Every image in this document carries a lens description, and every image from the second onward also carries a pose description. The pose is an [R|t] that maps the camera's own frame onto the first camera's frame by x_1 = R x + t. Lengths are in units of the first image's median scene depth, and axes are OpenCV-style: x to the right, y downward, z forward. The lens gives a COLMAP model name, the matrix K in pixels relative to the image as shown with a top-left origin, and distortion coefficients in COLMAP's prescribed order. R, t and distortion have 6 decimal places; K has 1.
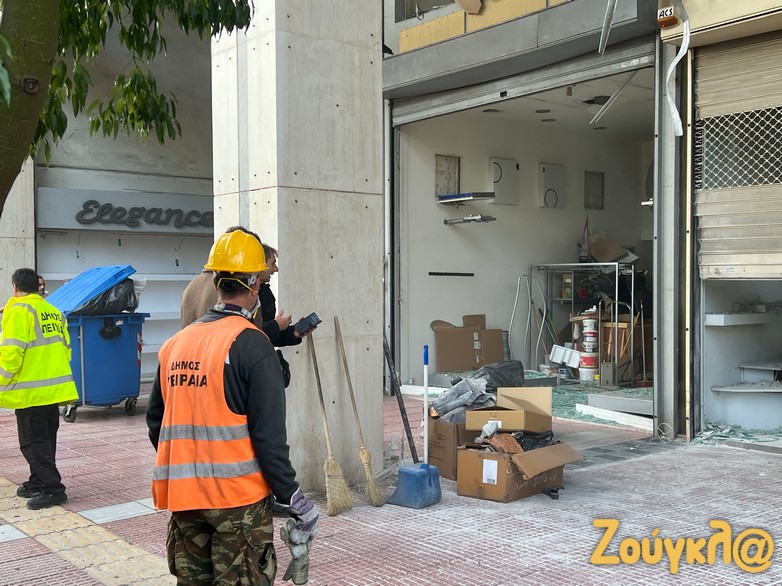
lens RADIAL K [[891.4, 0, 380.5], [0, 891.4, 302.1], [0, 0, 1]] dist [0.186681, -0.467113]
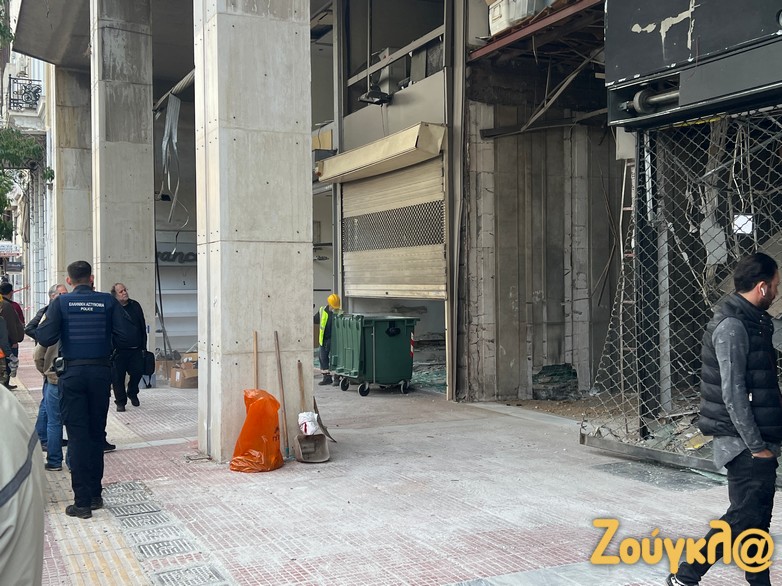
lens RADIAL K [[891.4, 0, 380.6], [0, 891.4, 288.9], [0, 0, 1]] dist [0.182274, -0.455438]
pose [[0.969836, -0.005336, -0.243701, 0.867986], [0.001591, 0.999878, -0.015562, -0.009539], [0.243754, 0.014705, 0.969726, -0.873689]]
